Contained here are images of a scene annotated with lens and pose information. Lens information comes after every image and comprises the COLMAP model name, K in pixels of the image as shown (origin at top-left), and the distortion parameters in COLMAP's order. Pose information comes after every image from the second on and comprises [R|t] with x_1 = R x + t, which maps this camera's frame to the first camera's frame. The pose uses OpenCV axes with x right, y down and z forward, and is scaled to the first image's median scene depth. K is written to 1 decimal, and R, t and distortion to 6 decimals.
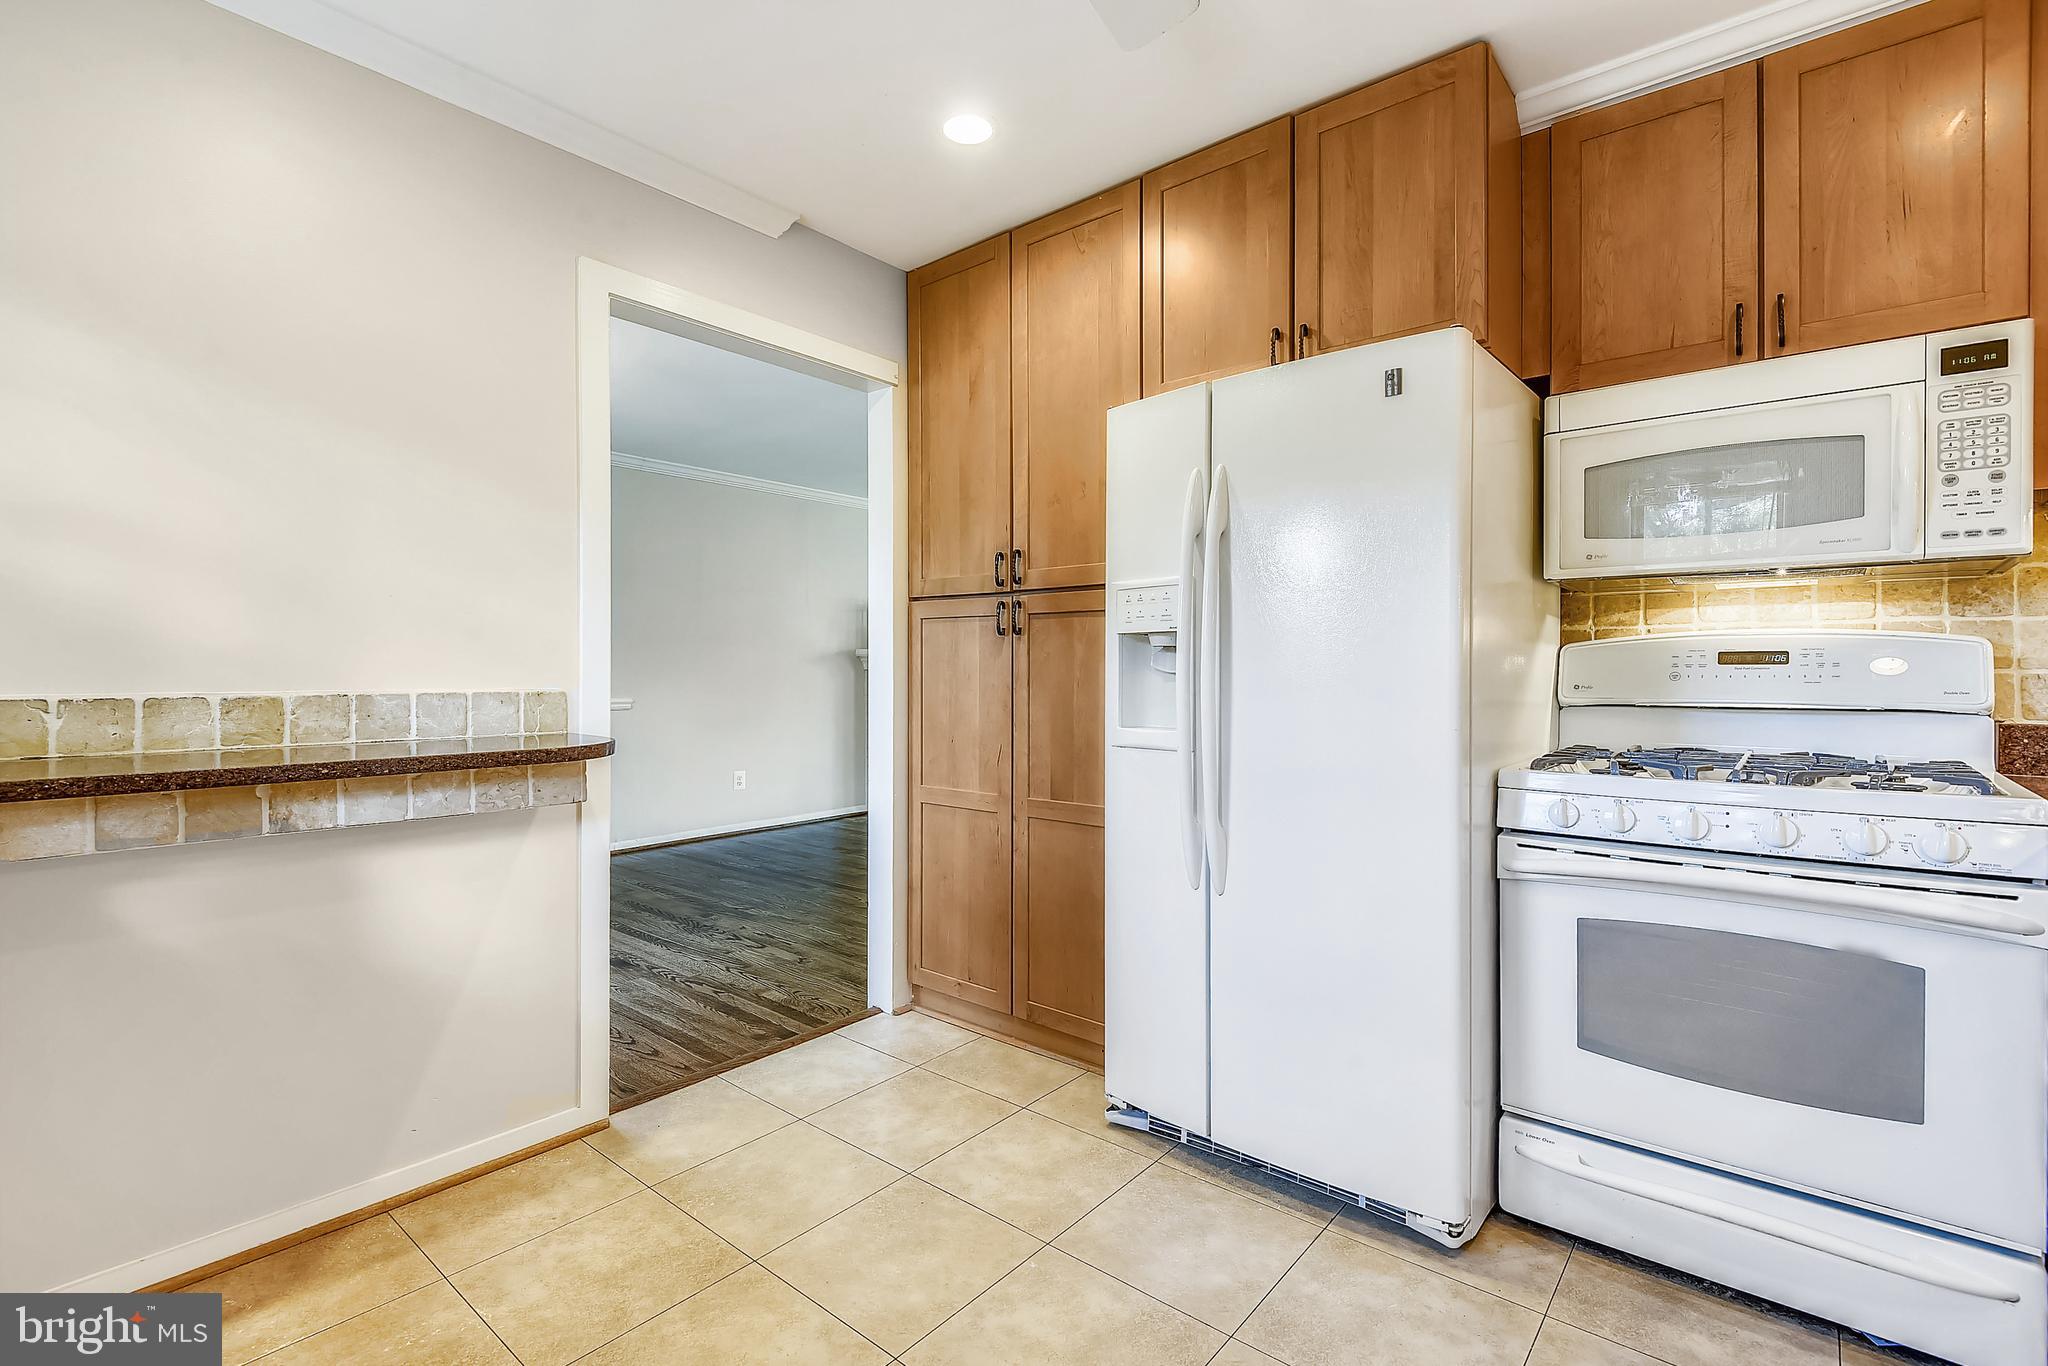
lens RADIAL K [[925.6, 0, 1034.5], [0, 925.6, 674.2], [0, 0, 1]] dist [0.001028, -0.007049]
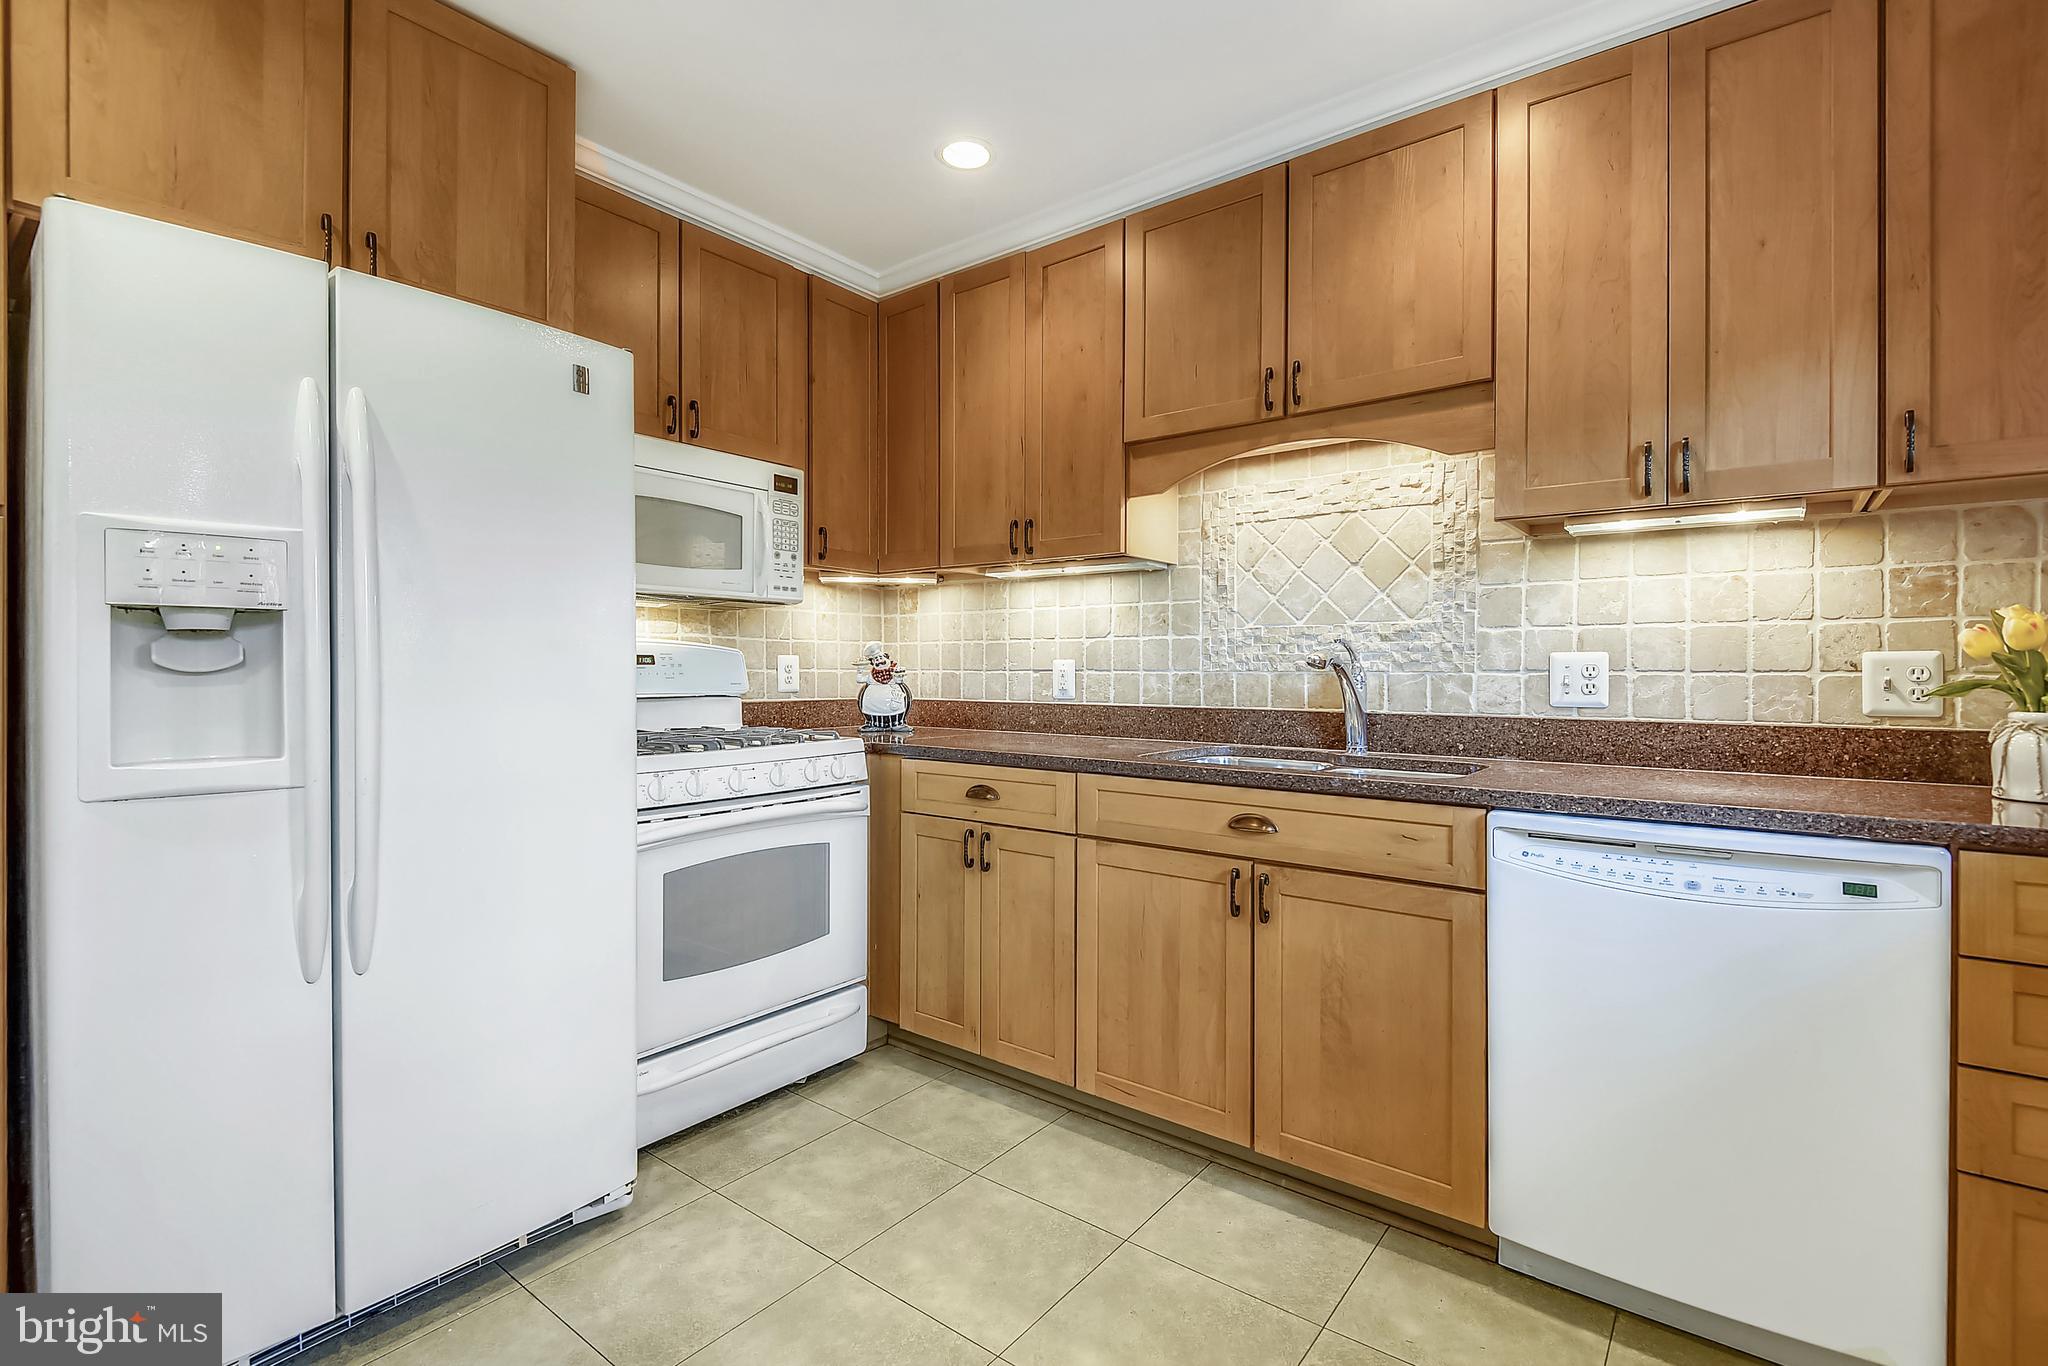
lens RADIAL K [[930.8, 0, 1026.2], [0, 930.8, 672.8], [0, 0, 1]] dist [0.038280, -0.029252]
pose [[-0.036589, -0.002868, 0.999326, -0.636360], [0.000853, 0.999995, 0.002902, -0.002733], [-0.999330, 0.000958, -0.036586, 0.553711]]
